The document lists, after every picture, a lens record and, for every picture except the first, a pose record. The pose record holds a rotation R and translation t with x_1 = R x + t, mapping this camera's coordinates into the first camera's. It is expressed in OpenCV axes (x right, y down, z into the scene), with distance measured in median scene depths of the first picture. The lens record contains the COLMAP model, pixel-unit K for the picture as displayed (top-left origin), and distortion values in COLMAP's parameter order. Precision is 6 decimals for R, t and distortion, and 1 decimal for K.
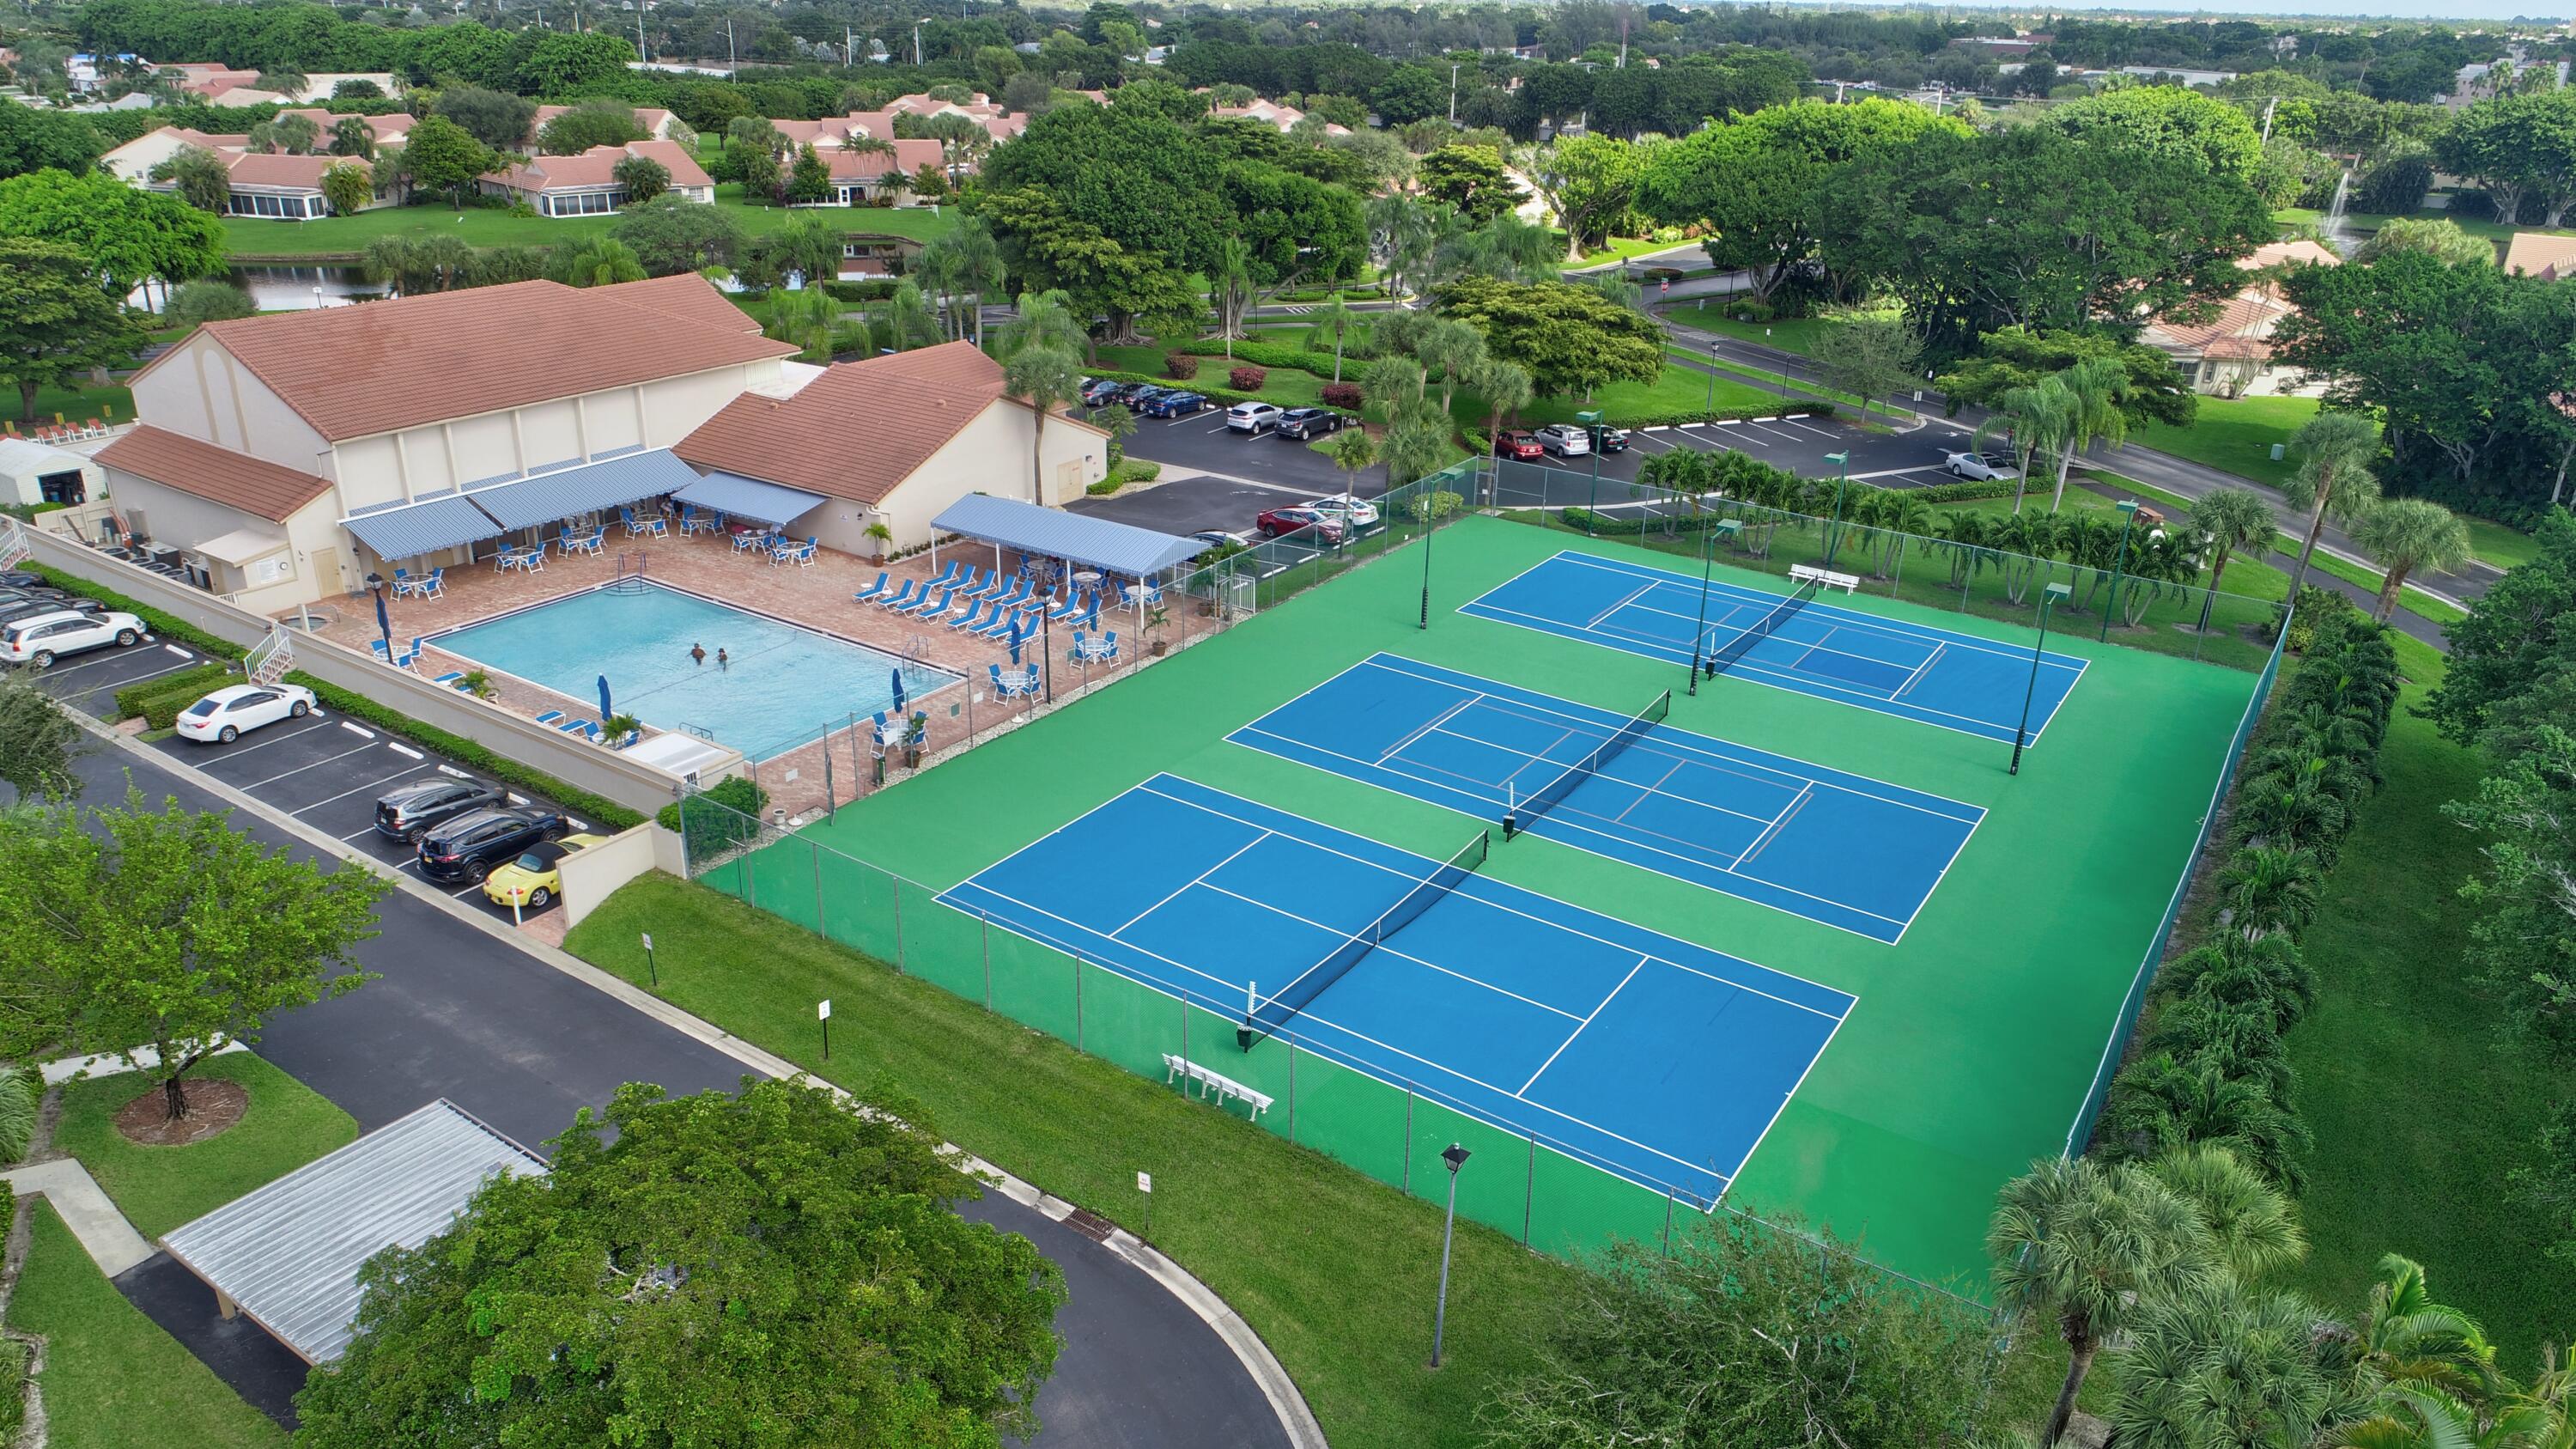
lens RADIAL K [[1720.8, 0, 1288.0], [0, 1720.8, 724.5], [0, 0, 1]] dist [-0.007092, 0.001422]
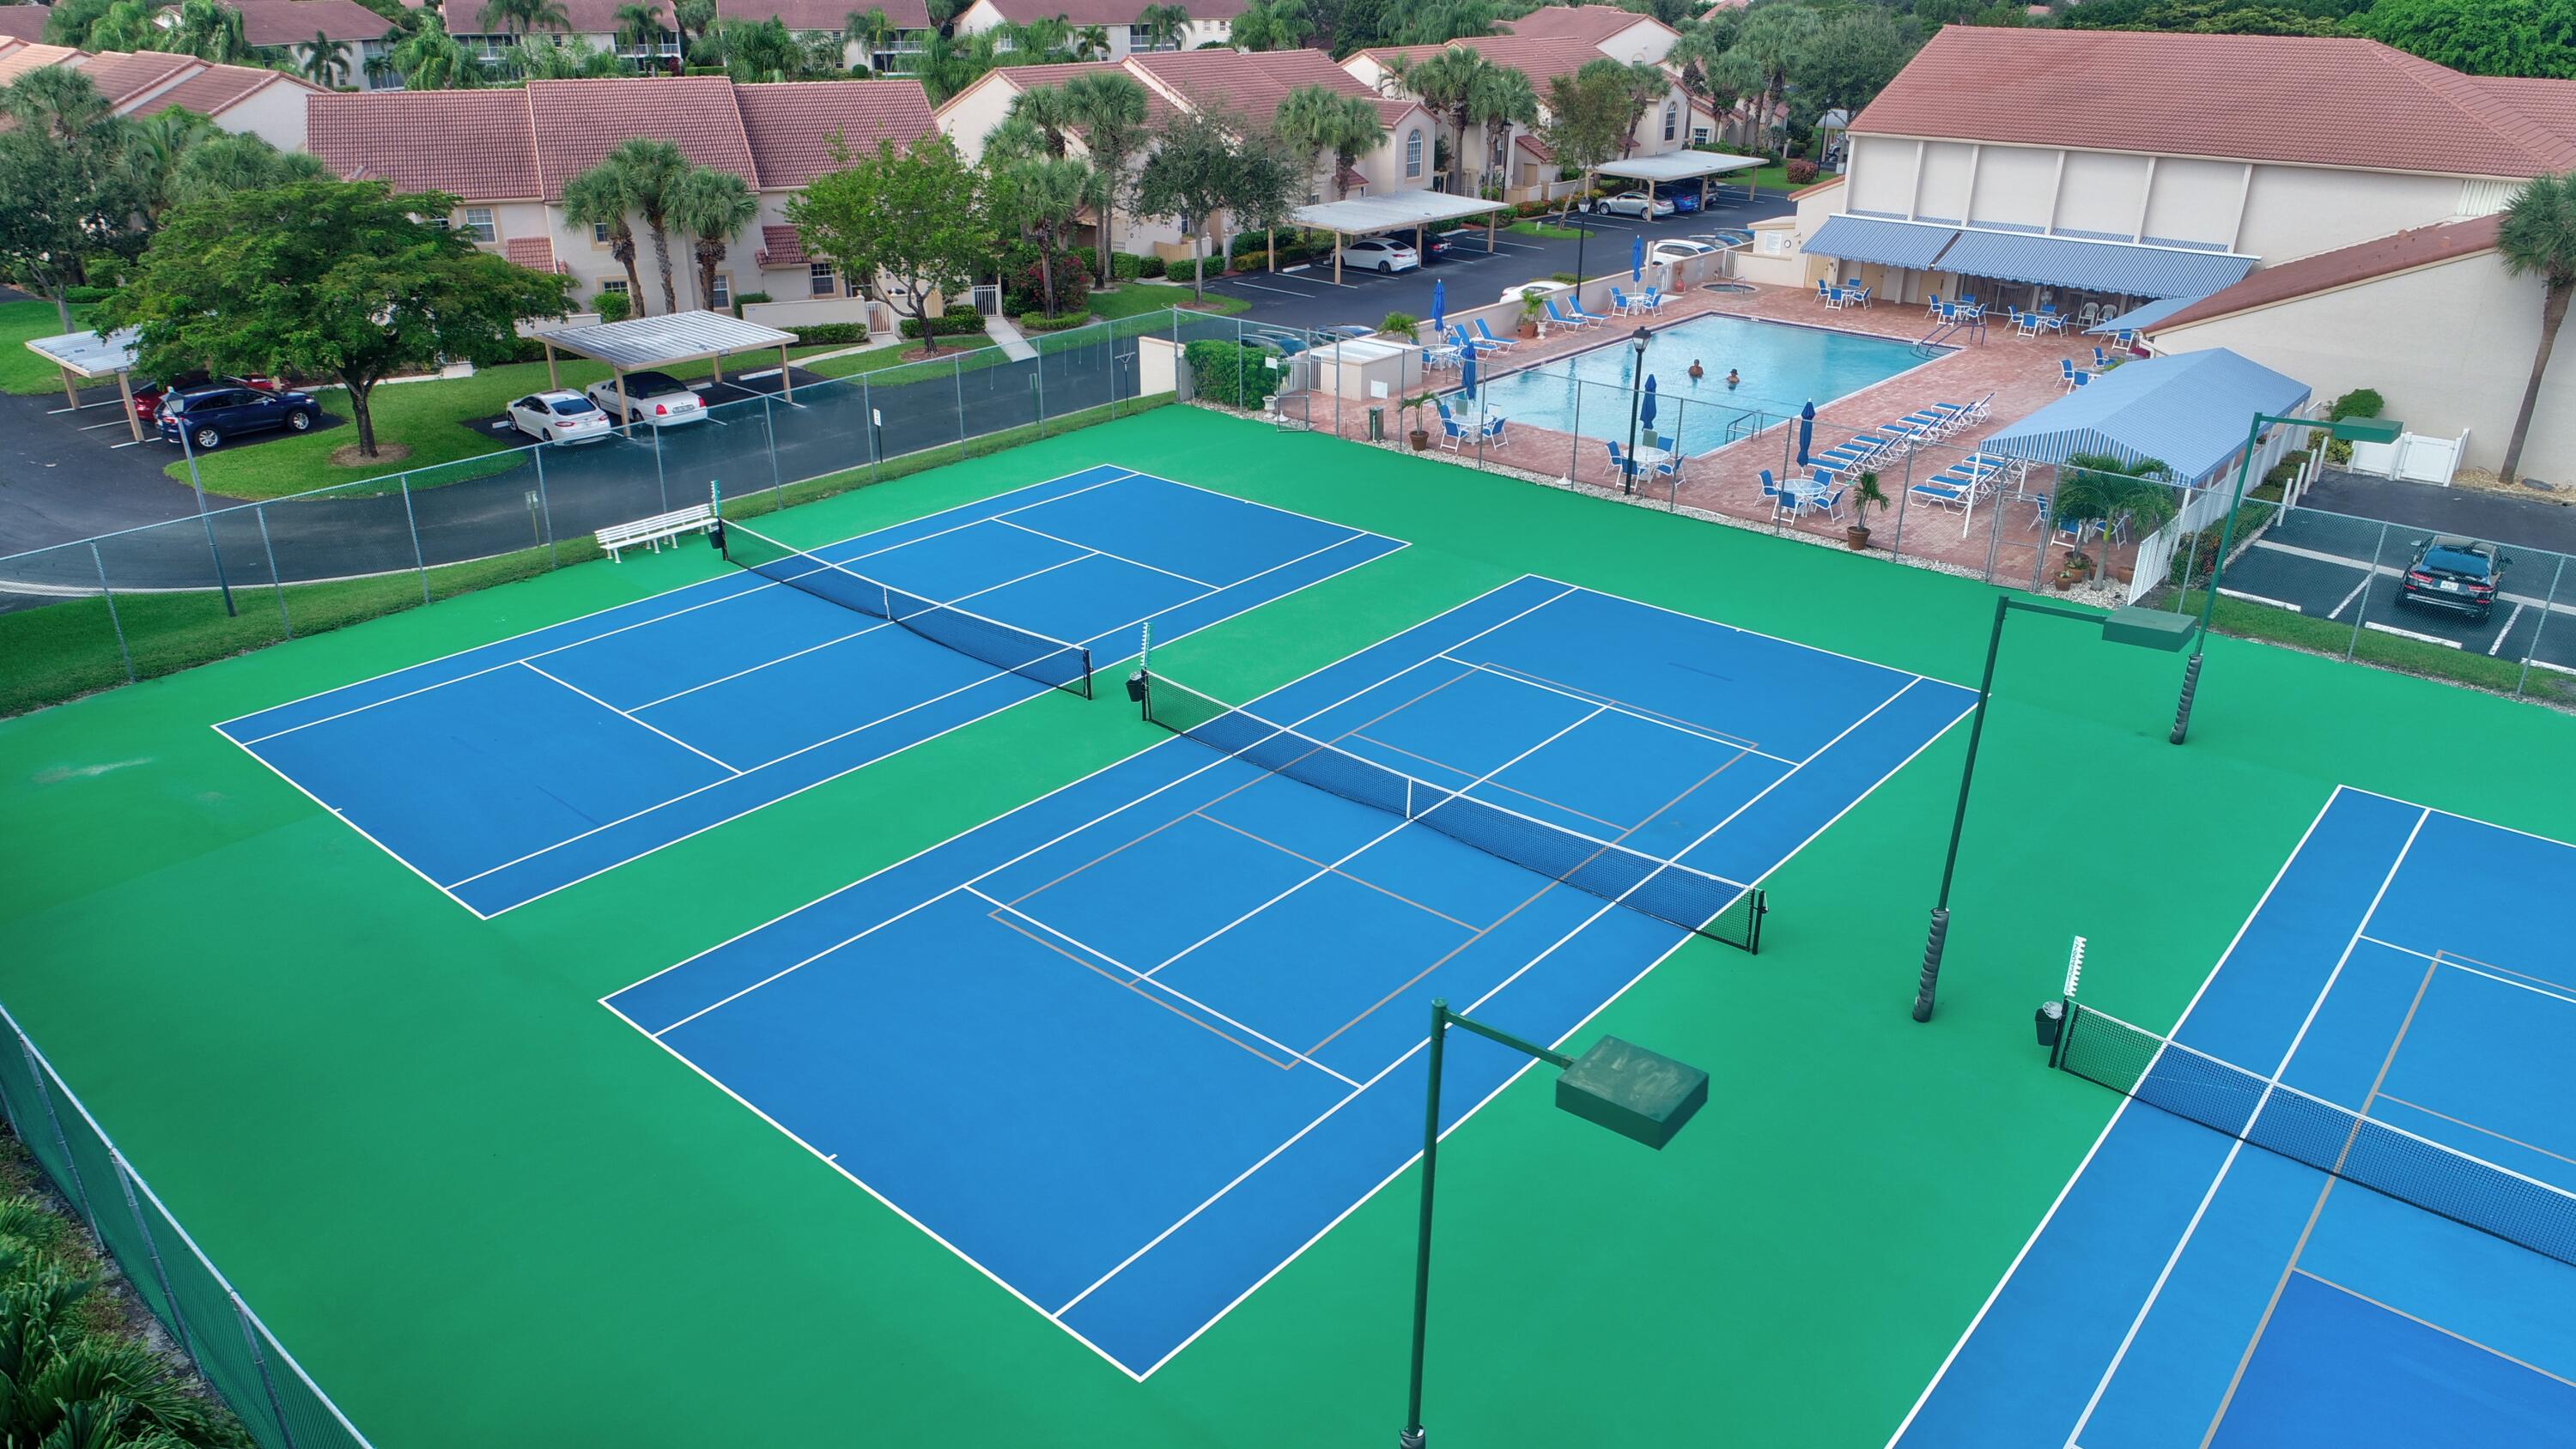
lens RADIAL K [[1720.3, 0, 1288.0], [0, 1720.3, 724.5], [0, 0, 1]] dist [-0.007092, 0.001422]
pose [[-0.124424, 0.386510, -0.913854, 0.481632], [-0.394695, 0.825728, 0.402977, -0.139274], [0.910349, 0.410833, 0.049813, 0.720857]]
